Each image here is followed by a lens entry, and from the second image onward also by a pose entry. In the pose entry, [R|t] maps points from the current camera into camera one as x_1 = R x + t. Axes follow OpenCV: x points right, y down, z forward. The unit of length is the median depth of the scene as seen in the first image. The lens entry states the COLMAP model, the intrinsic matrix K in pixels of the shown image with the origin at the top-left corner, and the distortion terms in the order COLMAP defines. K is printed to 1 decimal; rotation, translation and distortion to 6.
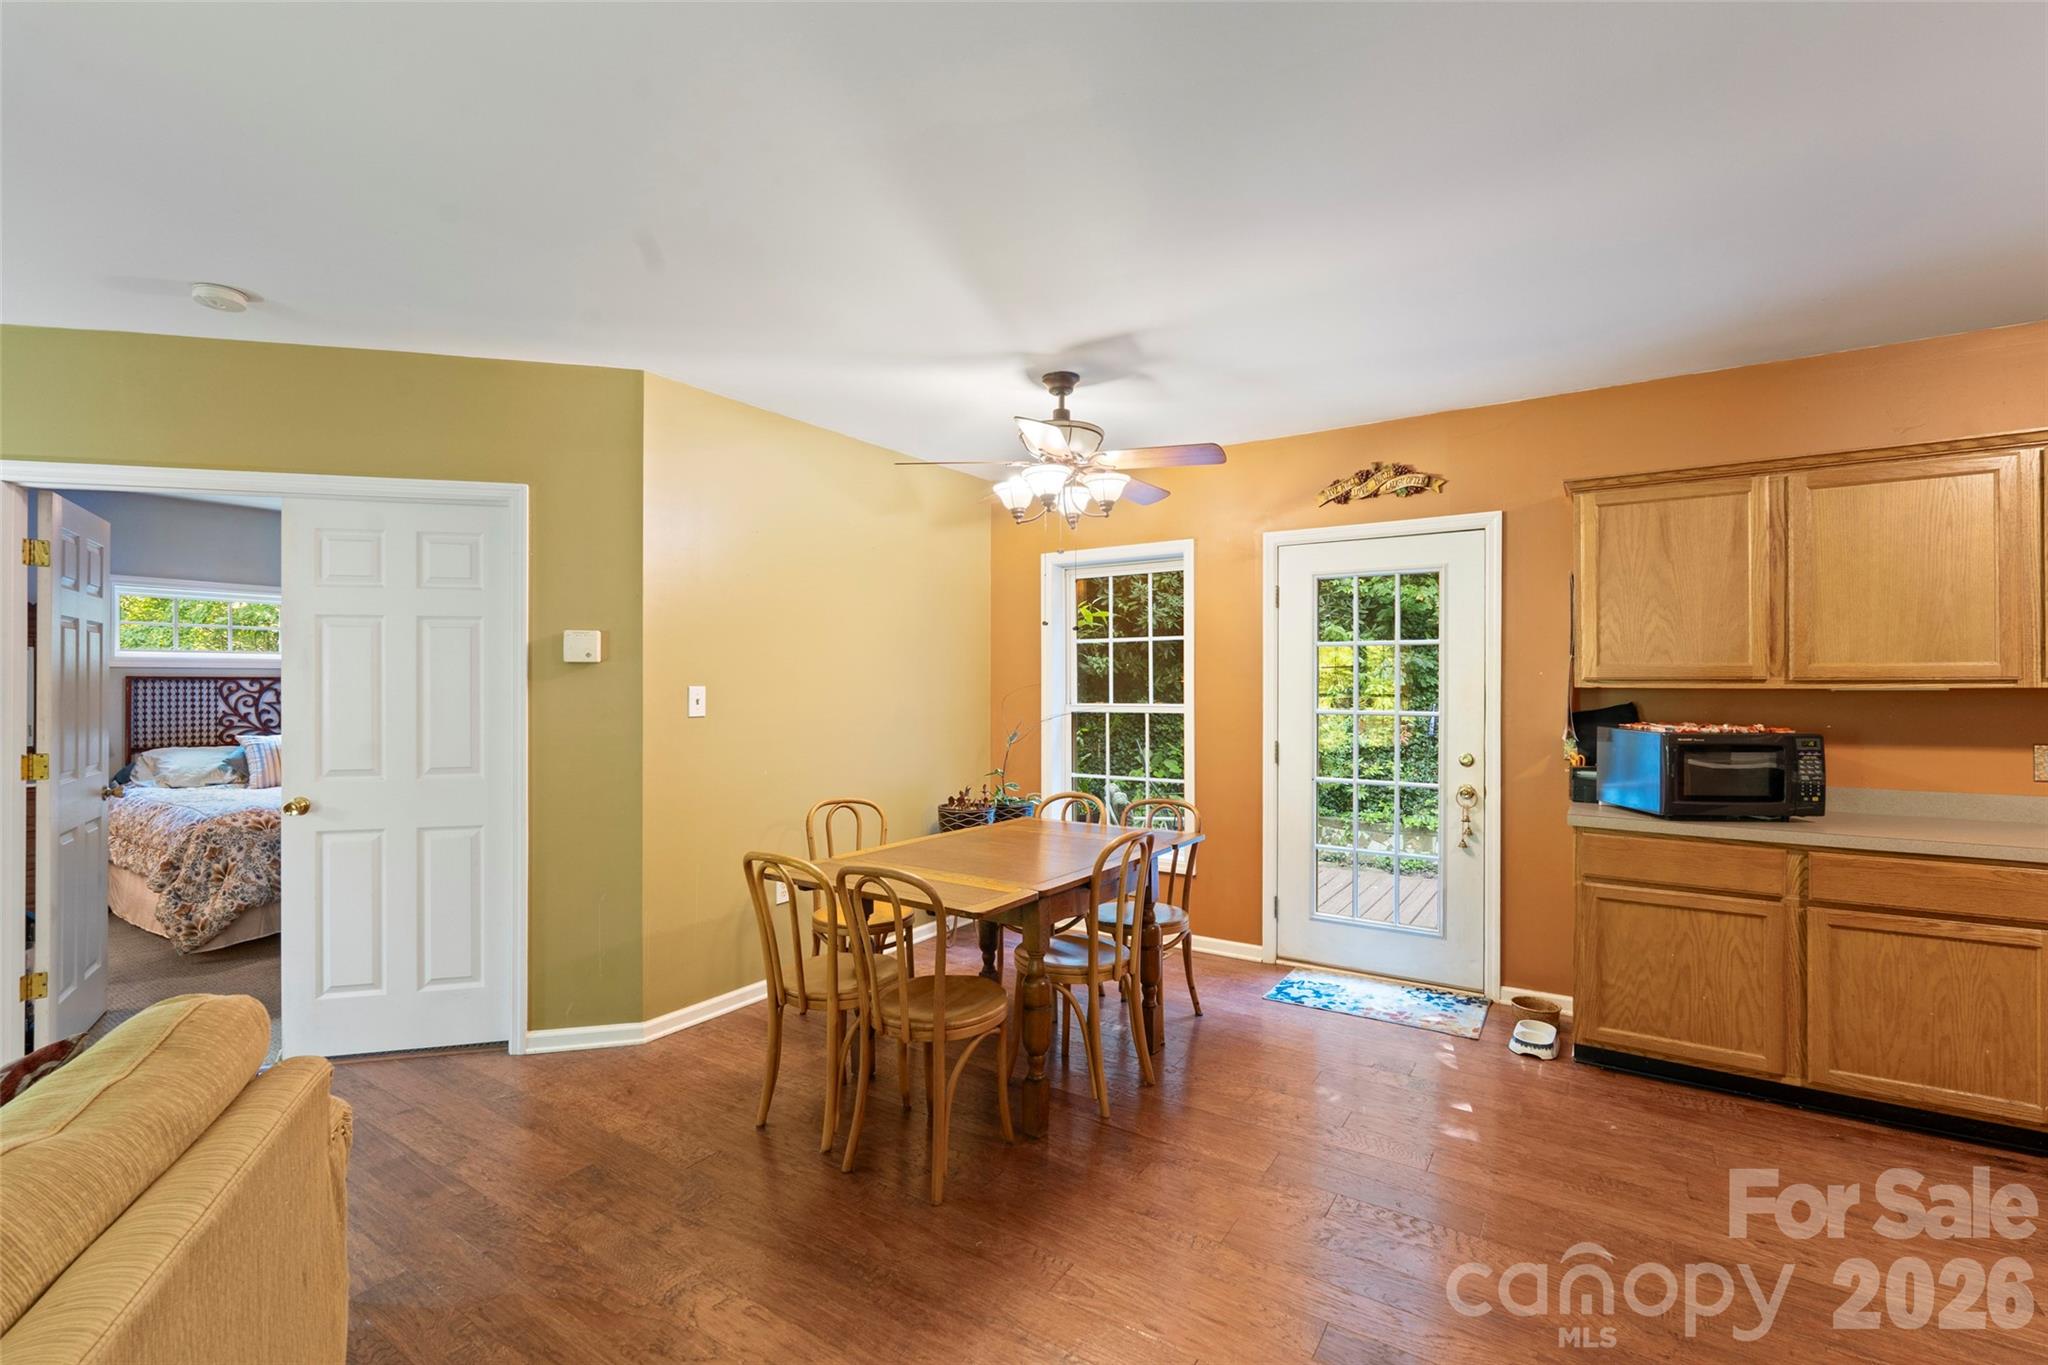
lens RADIAL K [[890.9, 0, 1026.5], [0, 890.9, 679.7], [0, 0, 1]] dist [-0.004600, -0.000133]
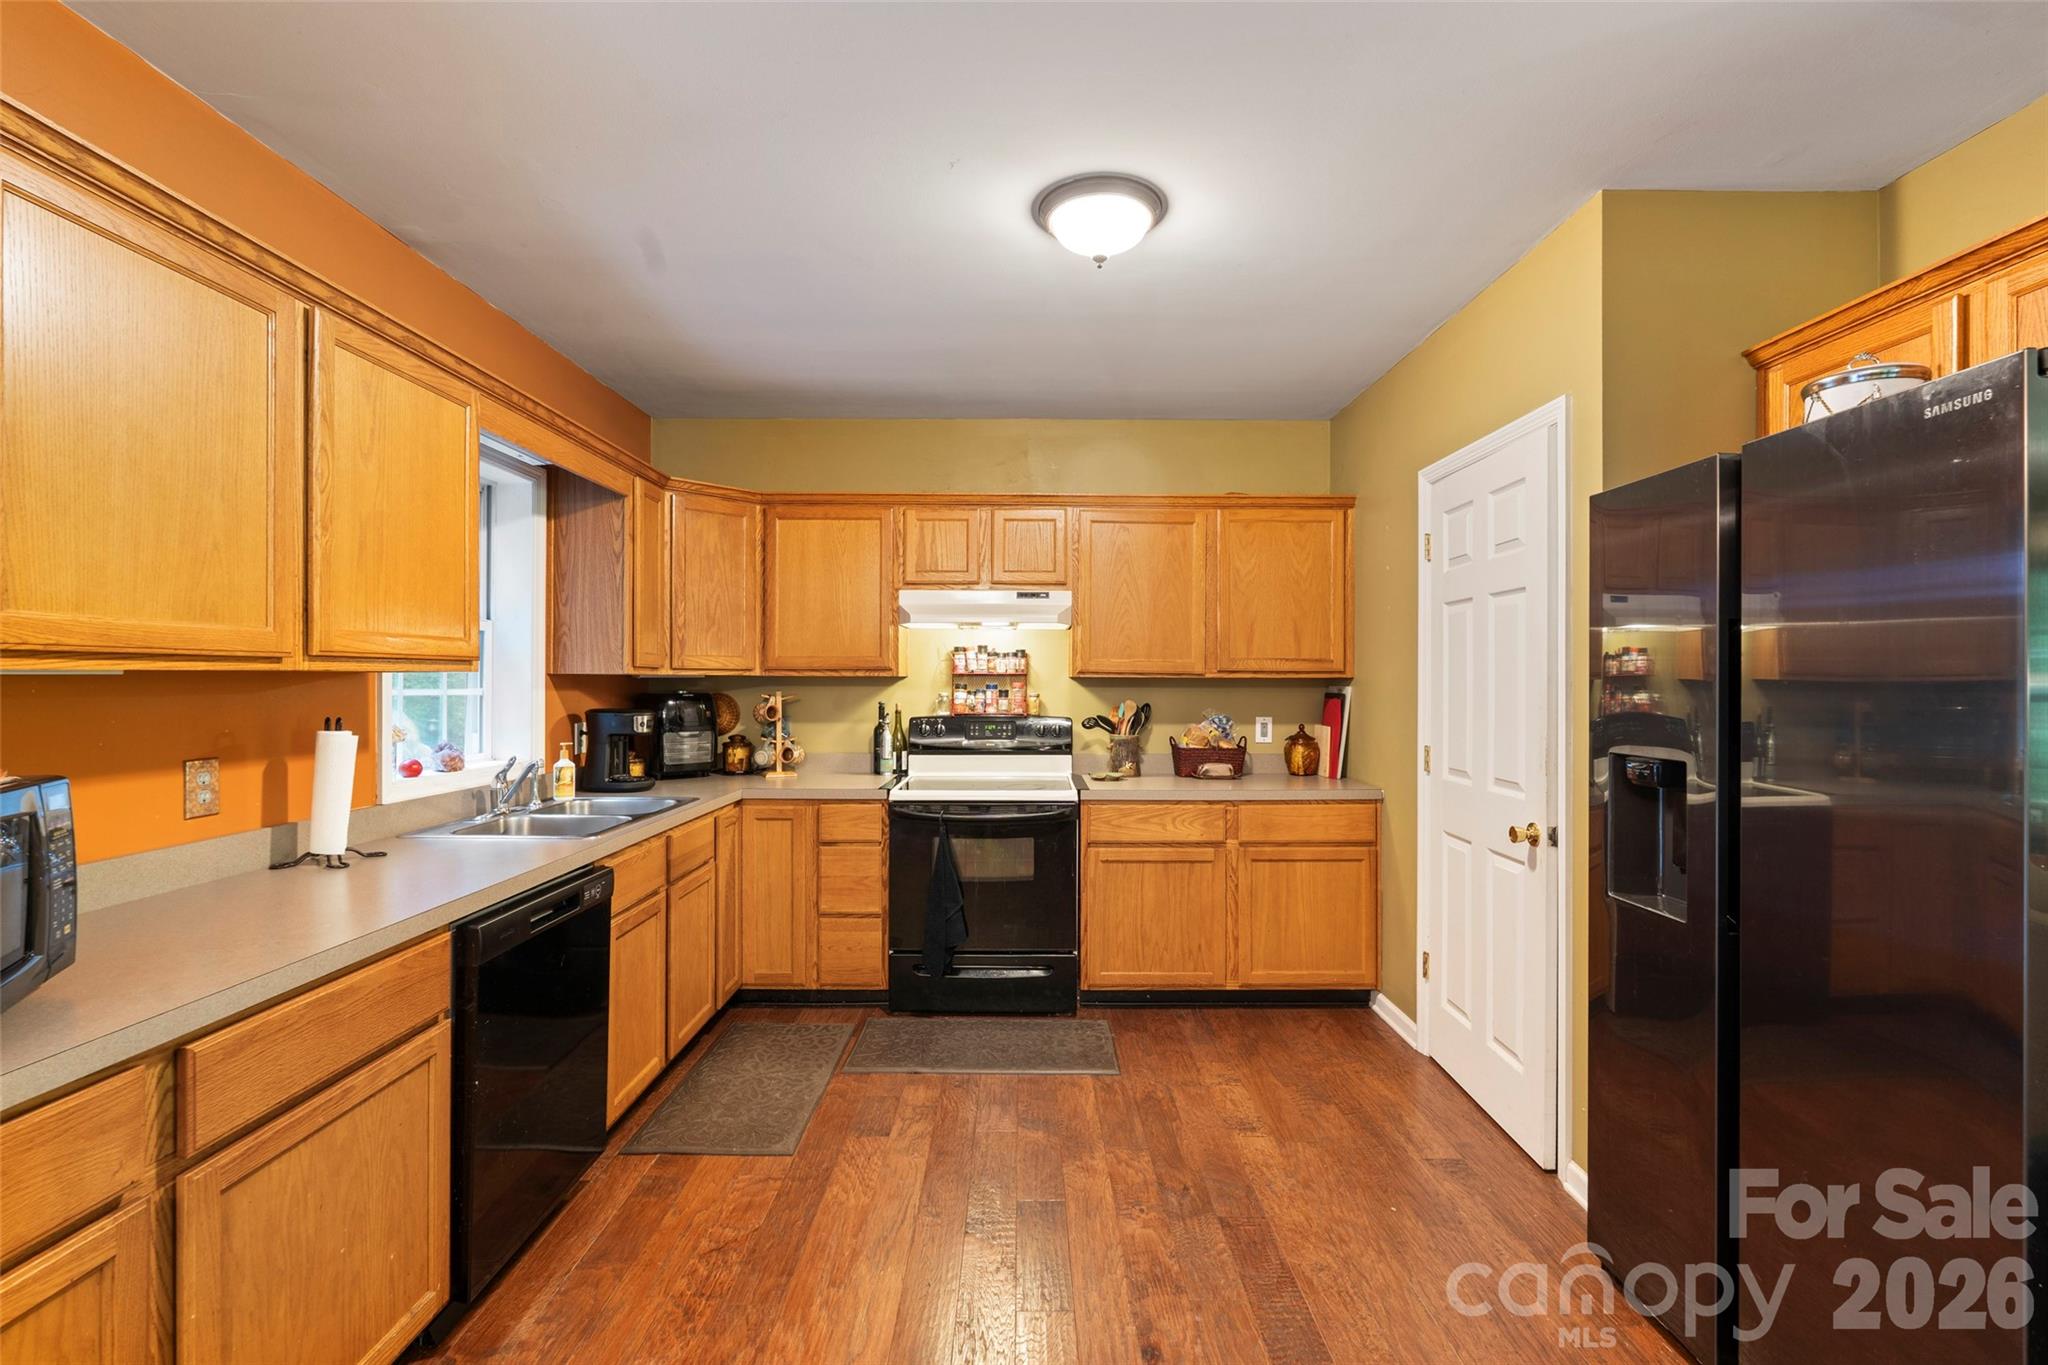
lens RADIAL K [[892.8, 0, 1024.8], [0, 892.8, 676.9], [0, 0, 1]] dist [-0.003953, 0.000309]
pose [[-0.553279, 0.002894, 0.832991, 0.248376], [-0.003380, 0.999978, -0.005720, 0.012919], [-0.832989, -0.005980, -0.553257, 0.753020]]
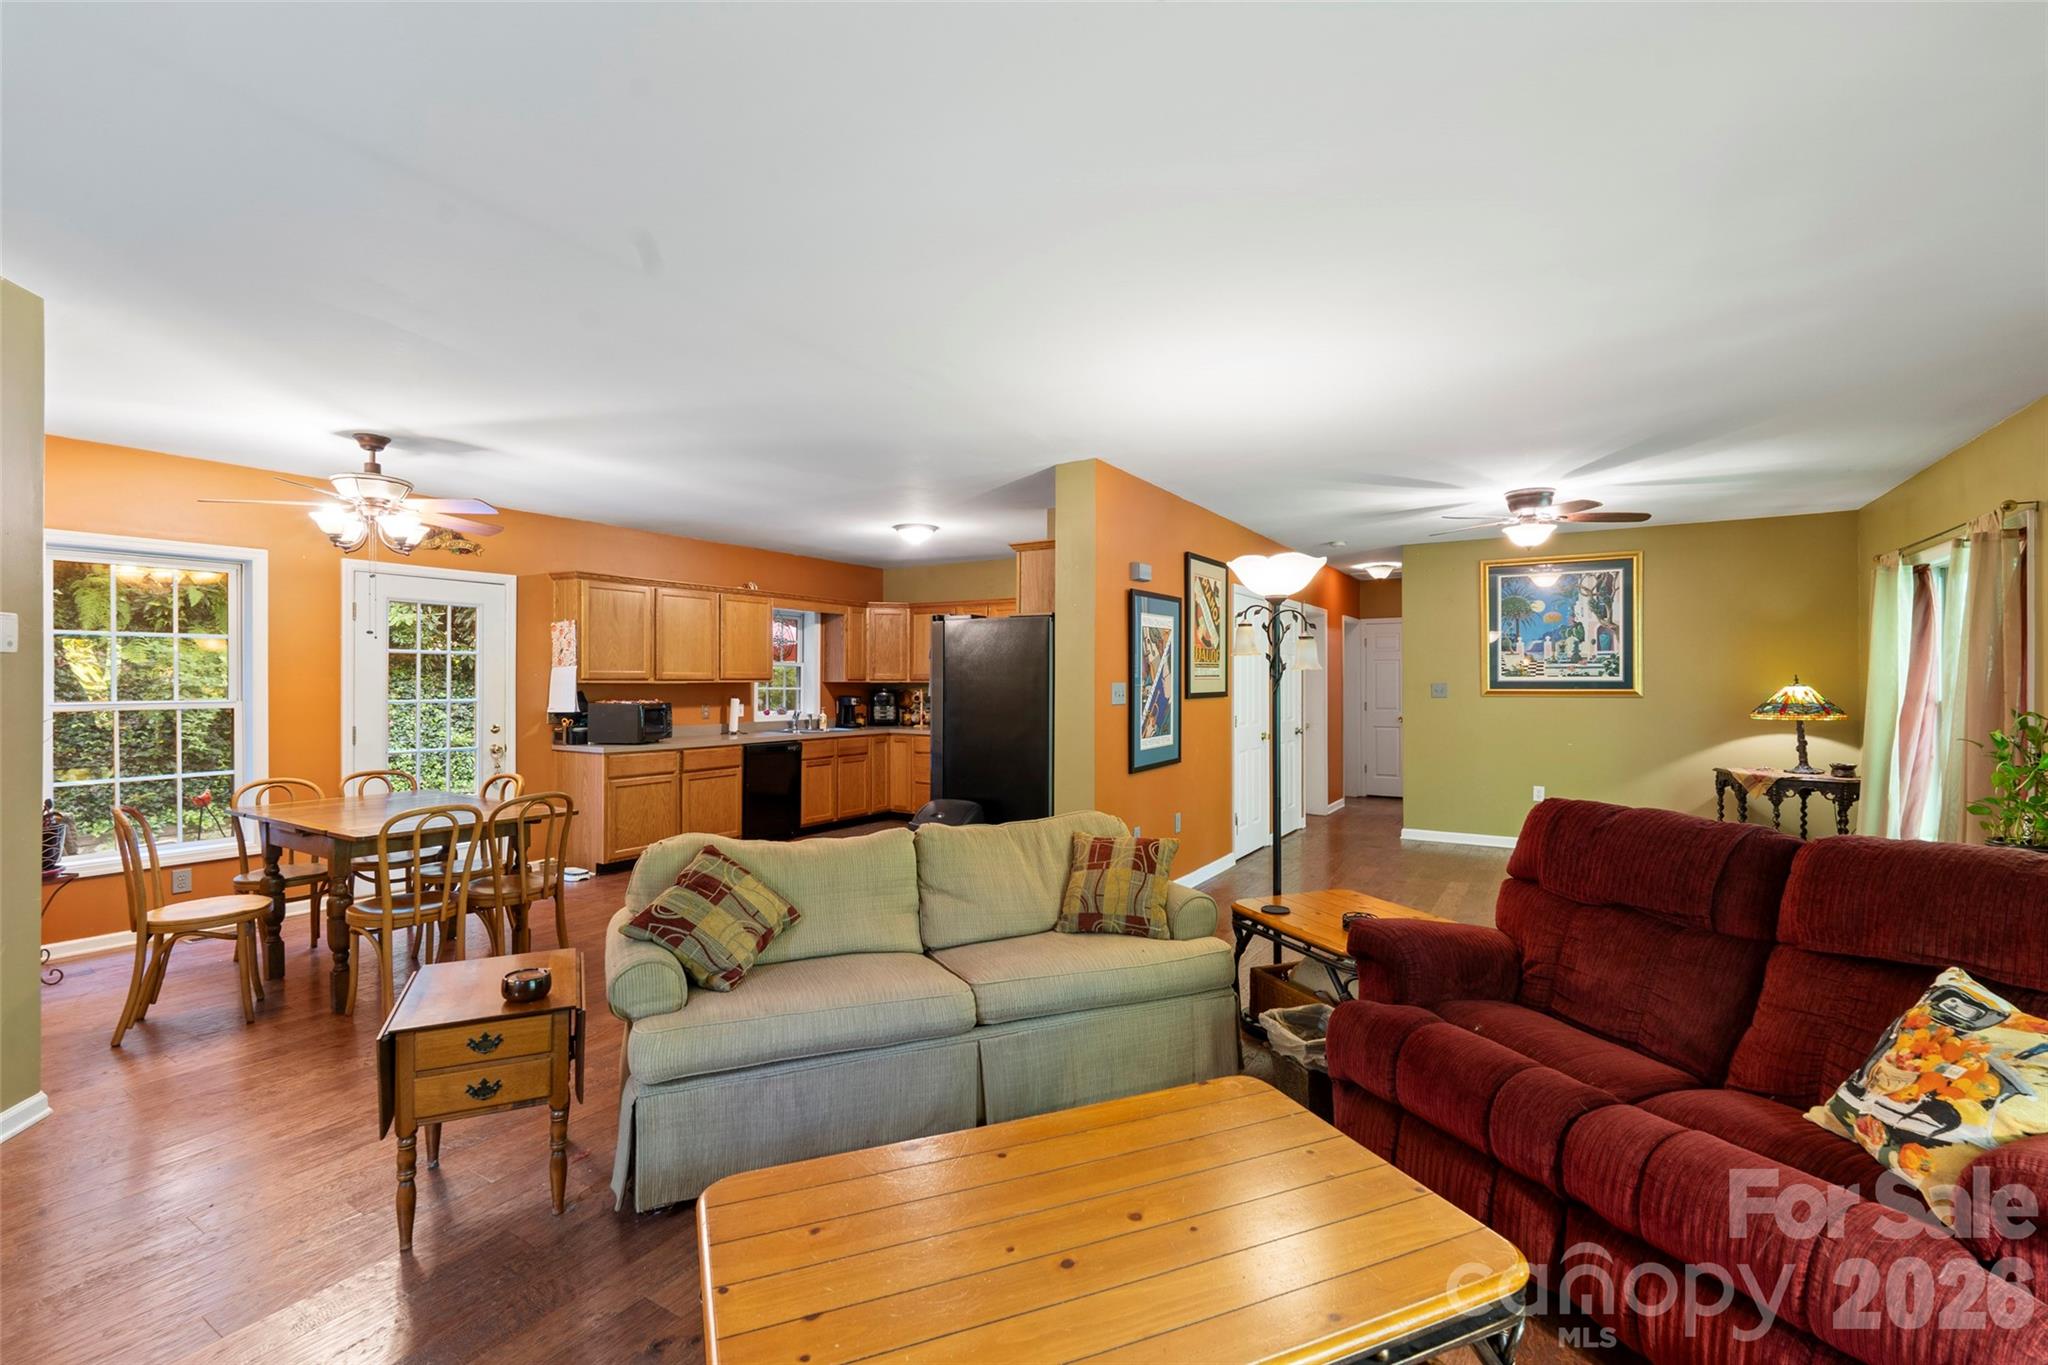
lens RADIAL K [[897.0, 0, 1026.1], [0, 897.0, 682.6], [0, 0, 1]] dist [-0.005863, 0.000775]
pose [[-0.025323, -0.001131, 0.999679, -1.309617], [-0.004870, 0.999988, 0.001008, 0.002015], [-0.999667, -0.004843, -0.025328, 0.112134]]
